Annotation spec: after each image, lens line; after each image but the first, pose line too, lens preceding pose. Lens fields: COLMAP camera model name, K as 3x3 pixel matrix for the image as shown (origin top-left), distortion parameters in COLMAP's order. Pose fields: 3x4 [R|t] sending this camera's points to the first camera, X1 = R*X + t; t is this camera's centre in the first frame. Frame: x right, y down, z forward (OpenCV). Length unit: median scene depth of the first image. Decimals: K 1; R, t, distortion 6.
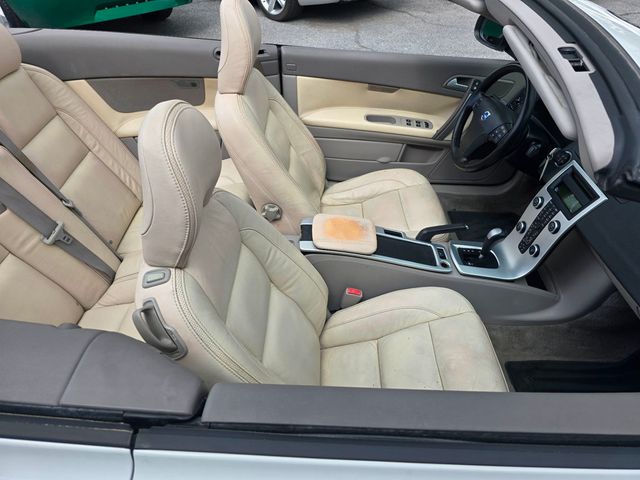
lens RADIAL K [[430.8, 0, 324.8], [0, 430.8, 227.4], [0, 0, 1]] dist [0.044282, -0.039441]
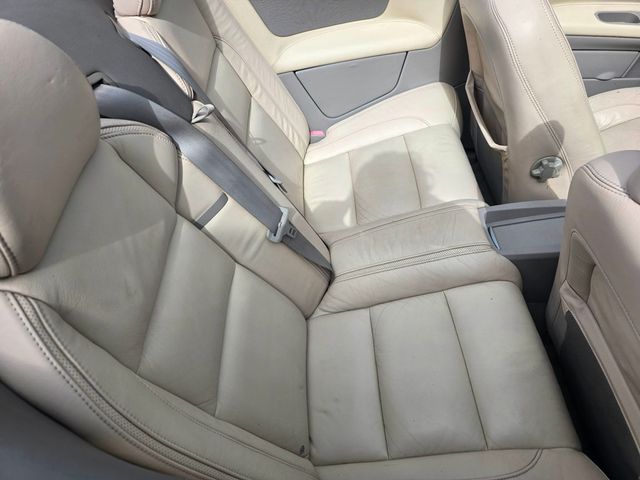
lens RADIAL K [[430.8, 0, 317.8], [0, 430.8, 235.2], [0, 0, 1]] dist [0.044282, -0.039441]
pose [[0.997146, -0.062931, -0.041697, -0.469169], [0.069447, 0.981245, 0.179819, -0.081201], [0.029599, -0.182202, 0.982816, 0.283785]]
